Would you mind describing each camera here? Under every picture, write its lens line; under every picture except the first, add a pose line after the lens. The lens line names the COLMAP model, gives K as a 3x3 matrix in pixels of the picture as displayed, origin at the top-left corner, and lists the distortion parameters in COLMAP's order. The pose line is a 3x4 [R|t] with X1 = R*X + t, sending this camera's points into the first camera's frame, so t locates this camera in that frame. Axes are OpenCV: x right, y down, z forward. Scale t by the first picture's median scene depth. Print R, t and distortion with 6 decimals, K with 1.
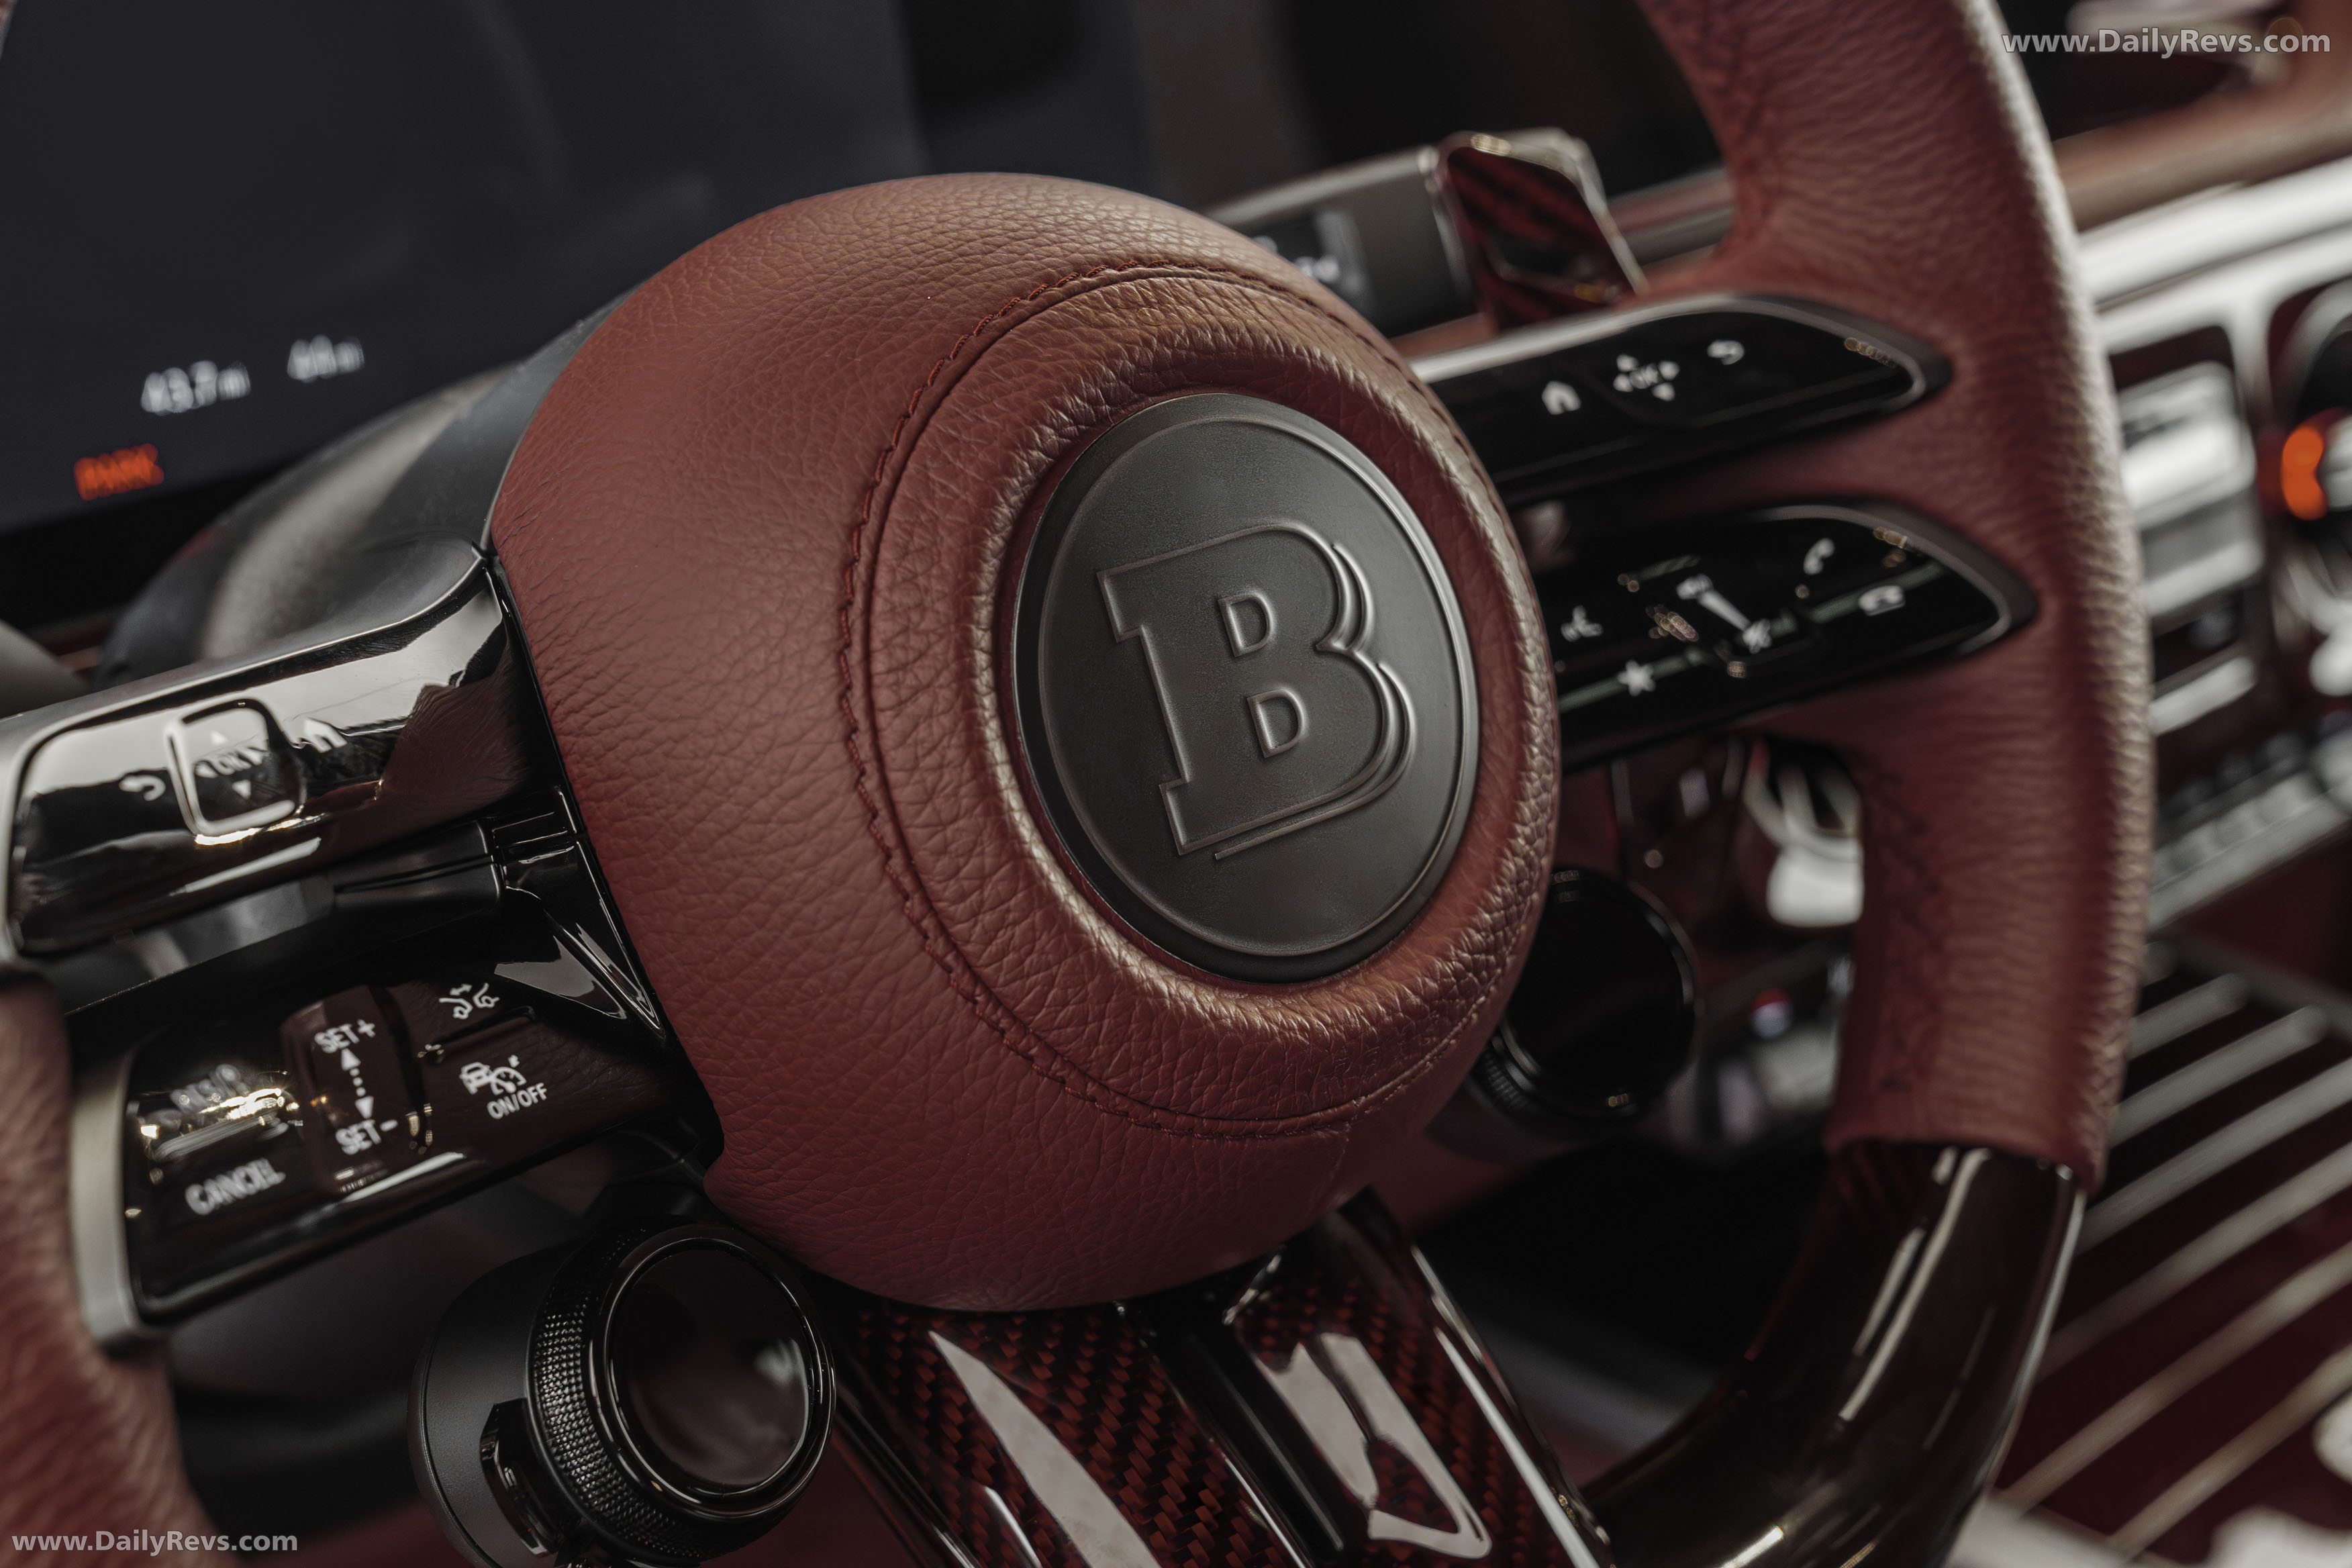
lens RADIAL K [[3338.7, 0, 1176.0], [0, 3338.7, 784.0], [0, 0, 1]] dist [0.007865, 0.009744]
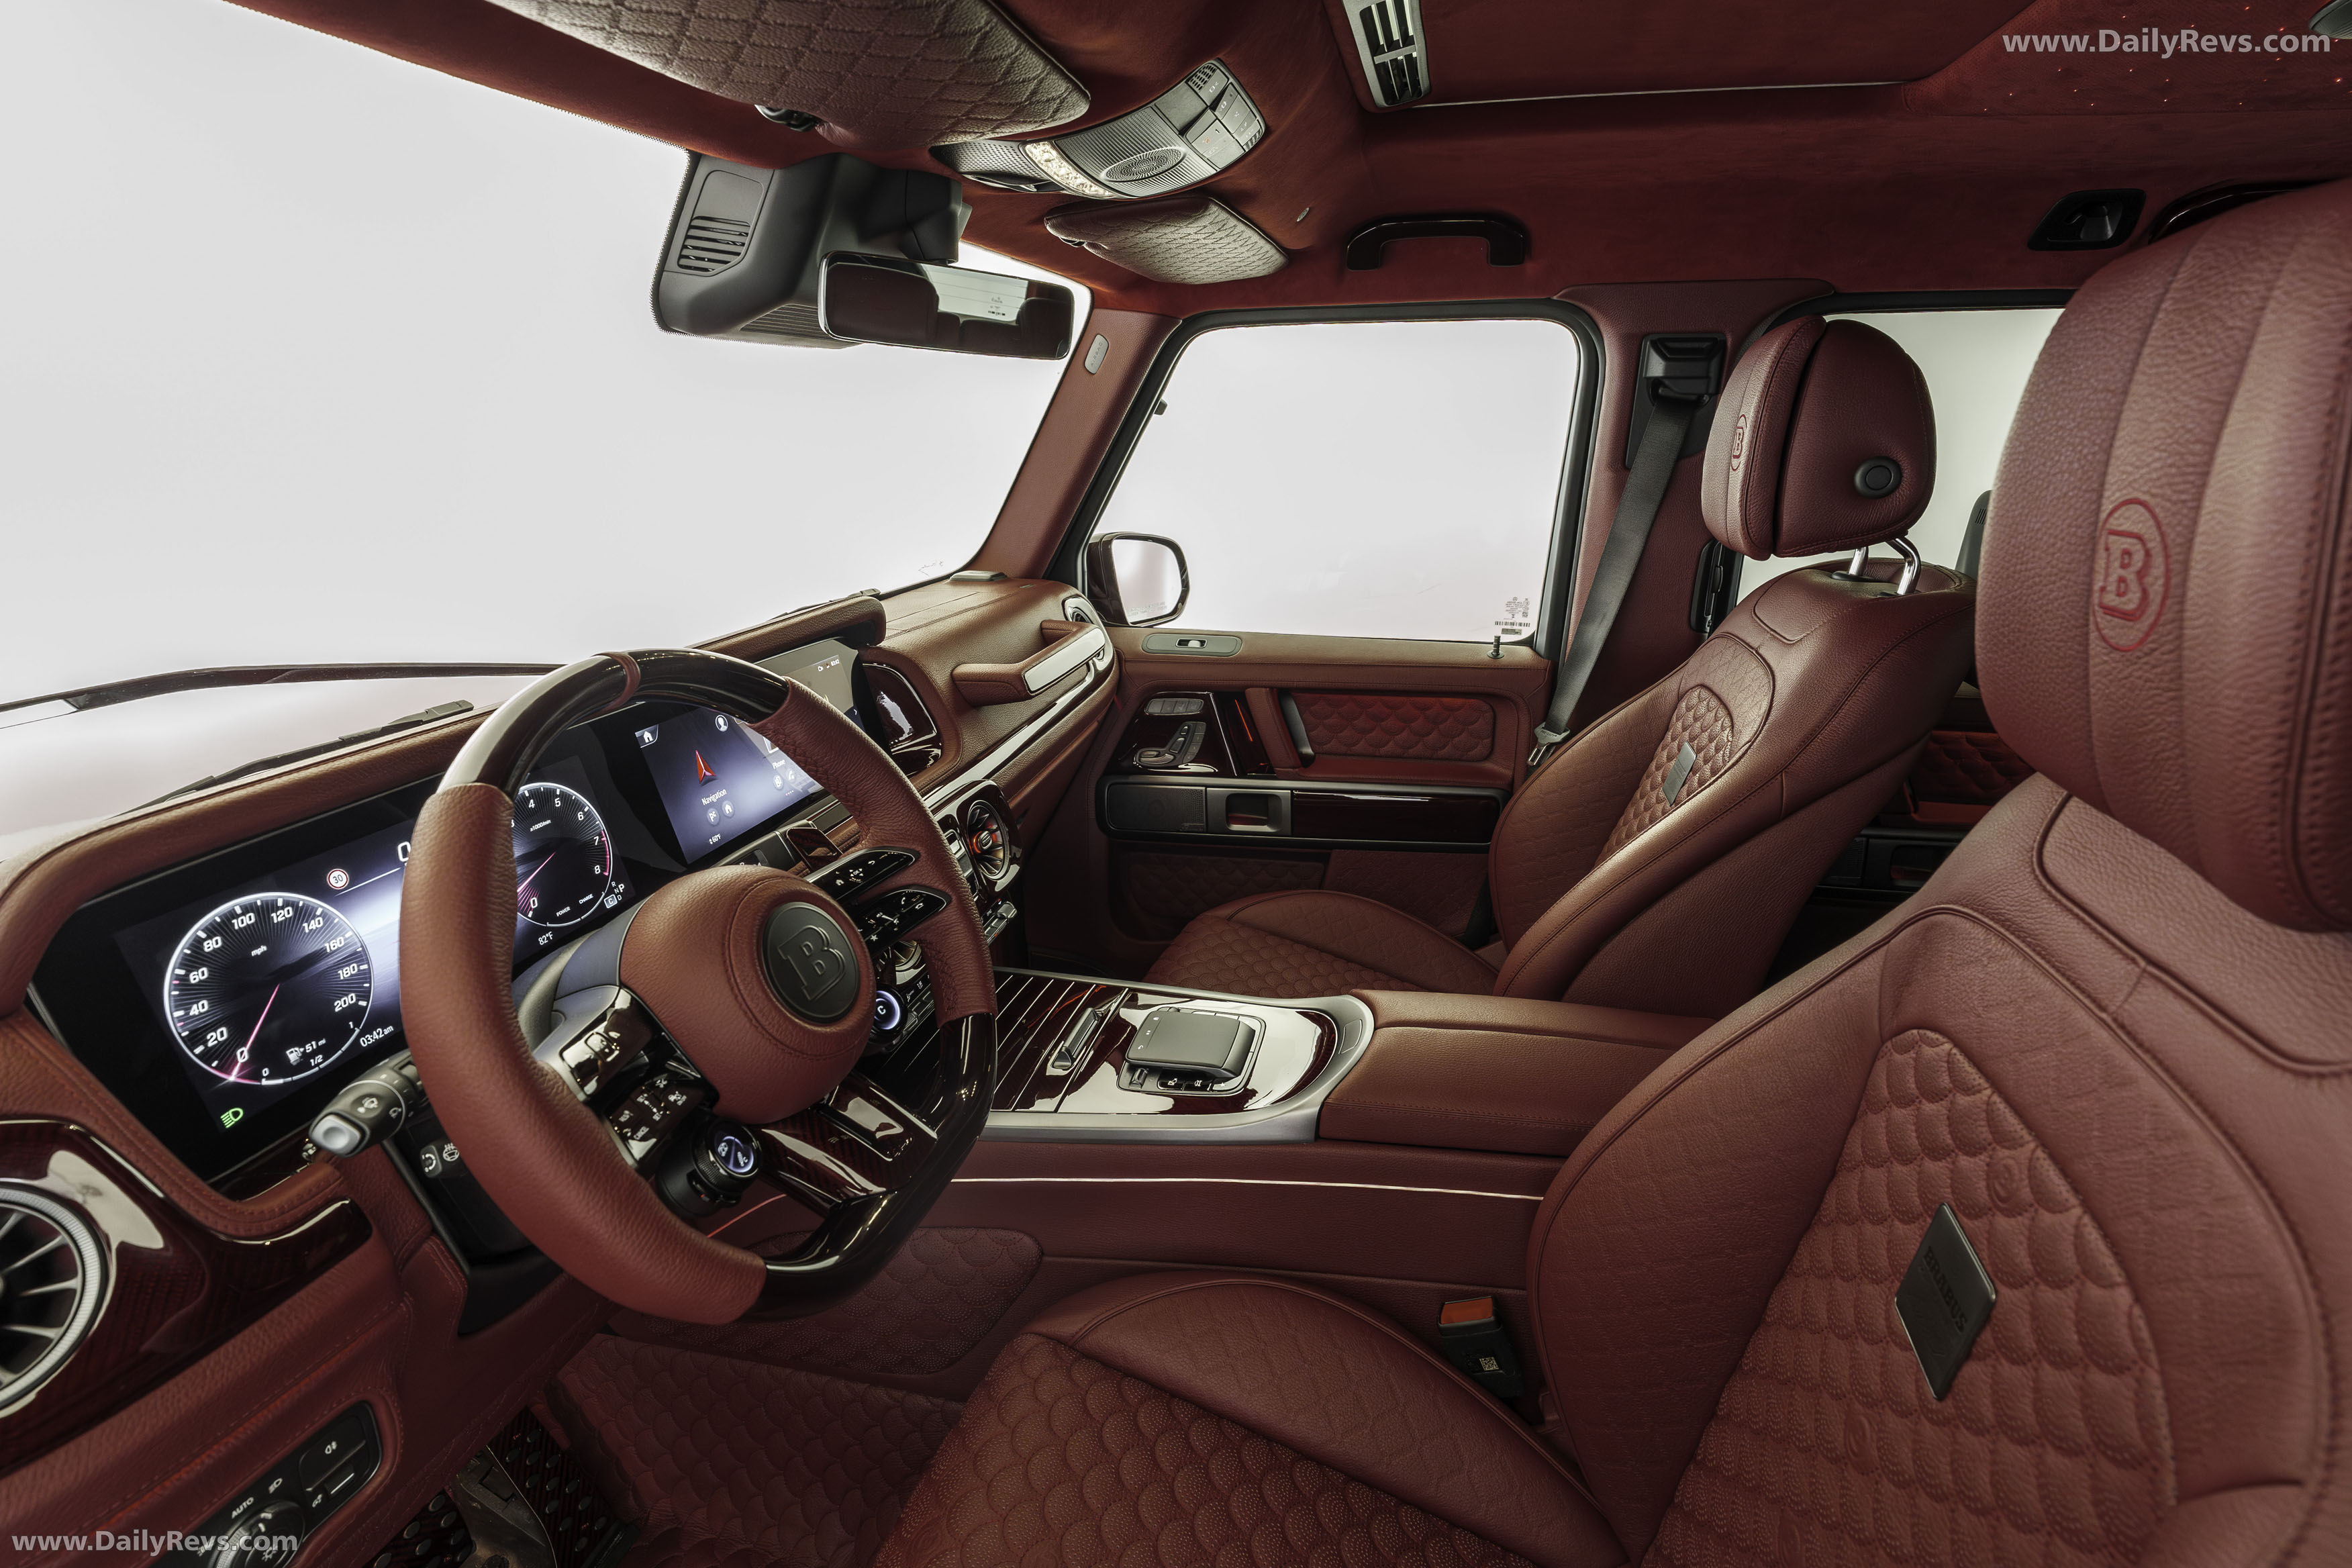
lens RADIAL K [[1074.0, 0, 1176.0], [0, 1074.0, 784.0], [0, 0, 1]] dist [-0.004367, -0.000082]
pose [[0.828031, -0.213574, 0.518412, -0.251444], [0.284811, 0.956654, -0.060794, -0.028342], [-0.482957, 0.197989, 0.852967, -0.514077]]
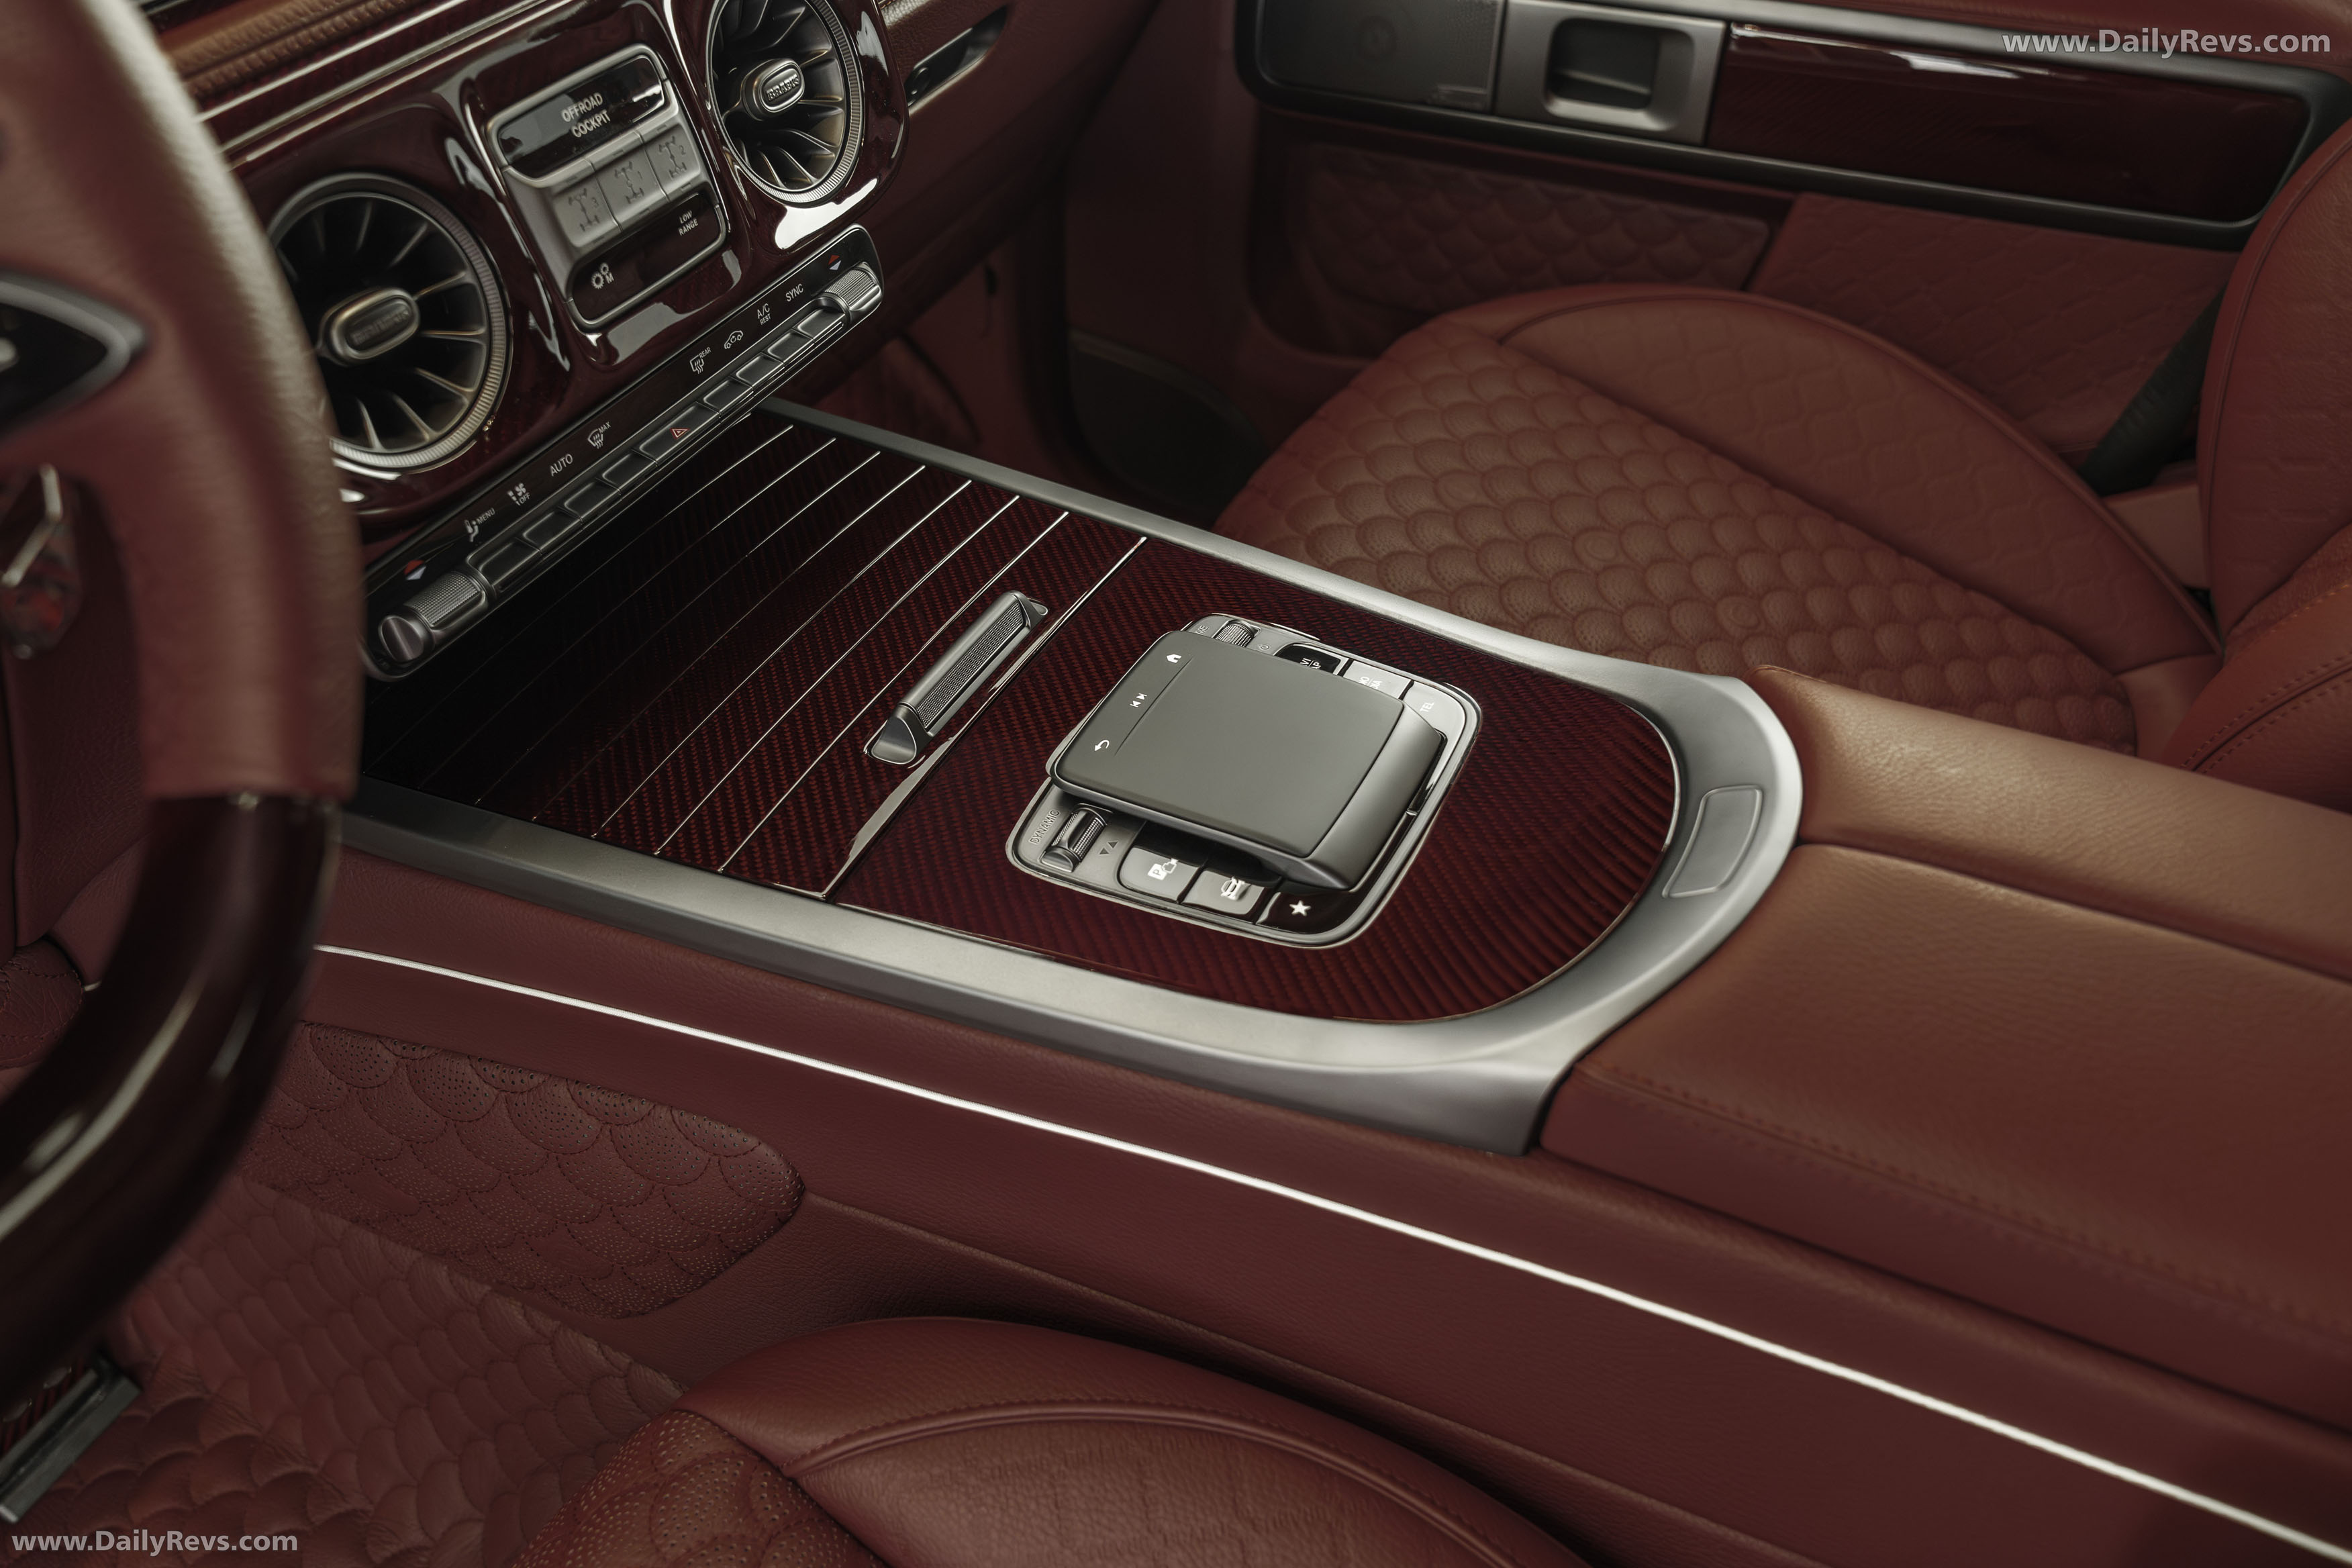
lens RADIAL K [[1749.4, 0, 1063.6], [0, 1749.4, 777.9], [0, 0, 1]] dist [-0.049570, 0.081153]
pose [[0.941955, -0.257069, 0.215955, 0.437862], [0.186956, 0.935889, 0.298596, -0.032265], [-0.278869, -0.240890, 0.929626, 0.360987]]
